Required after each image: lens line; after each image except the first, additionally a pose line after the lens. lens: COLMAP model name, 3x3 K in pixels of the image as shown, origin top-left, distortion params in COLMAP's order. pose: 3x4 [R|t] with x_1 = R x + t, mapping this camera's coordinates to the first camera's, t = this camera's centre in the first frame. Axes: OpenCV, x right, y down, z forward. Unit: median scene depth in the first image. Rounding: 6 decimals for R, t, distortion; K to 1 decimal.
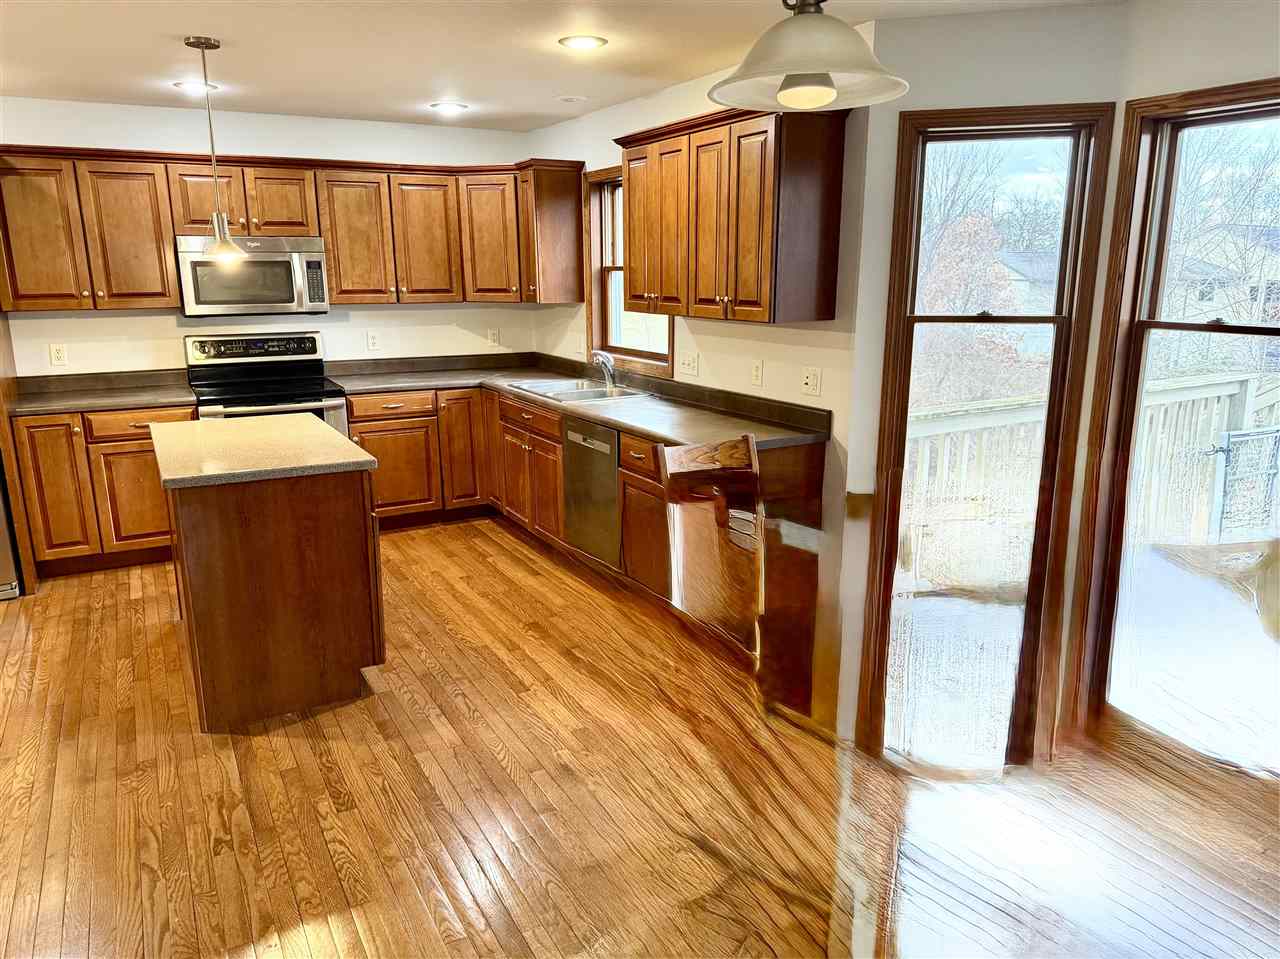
lens RADIAL K [[912.7, 0, 639.7], [0, 912.7, 481.9], [0, 0, 1]] dist [0.027218, -0.031811]
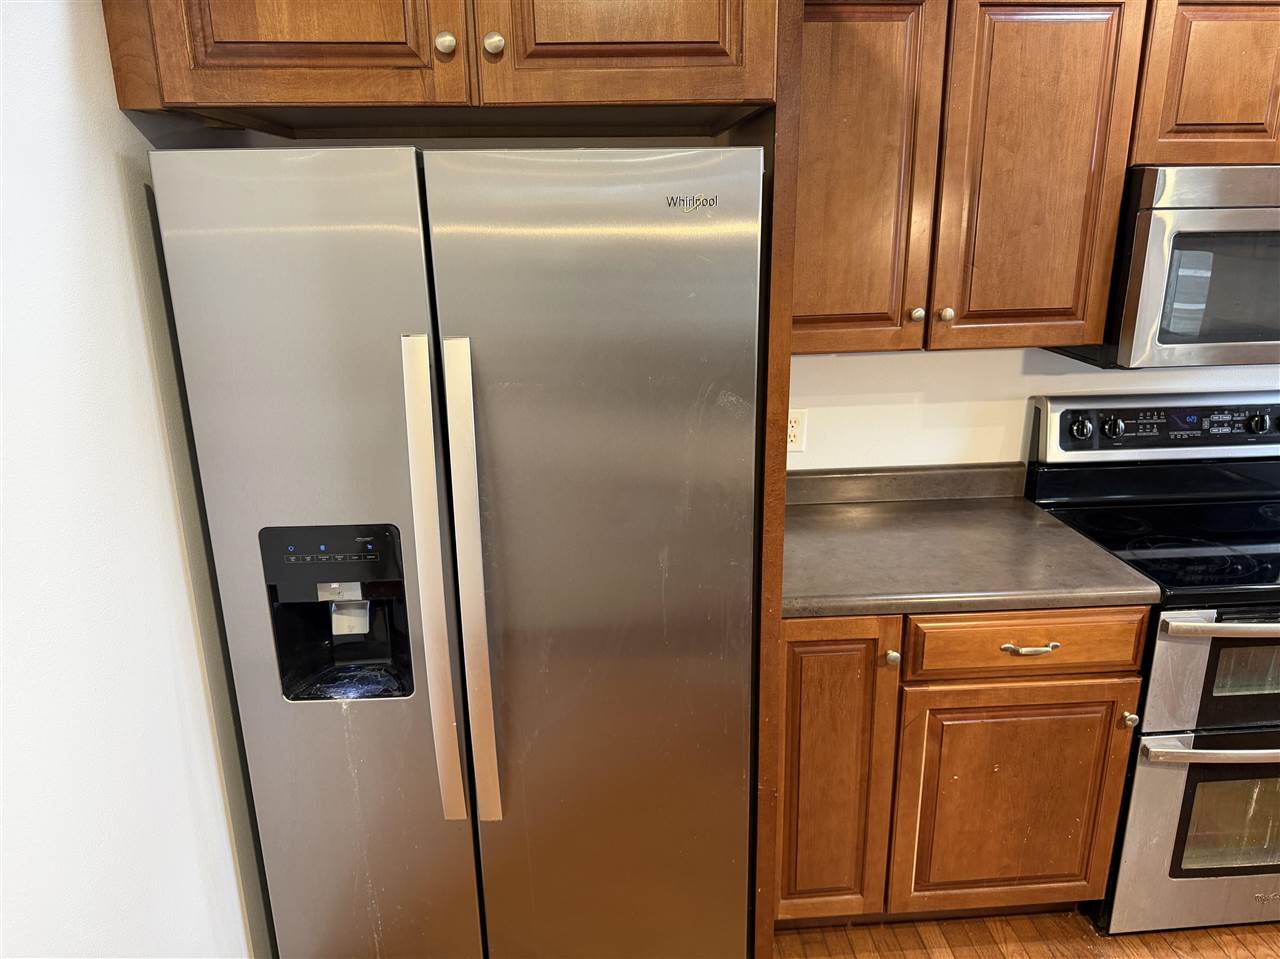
lens RADIAL K [[912.7, 0, 641.8], [0, 912.7, 485.2], [0, 0, 1]] dist [0.027218, -0.031811]
pose [[0.906937, 0.113518, -0.405682, -0.539135], [-0.087763, 0.992793, 0.081602, -0.150214], [0.412022, -0.038404, 0.910364, 0.566298]]
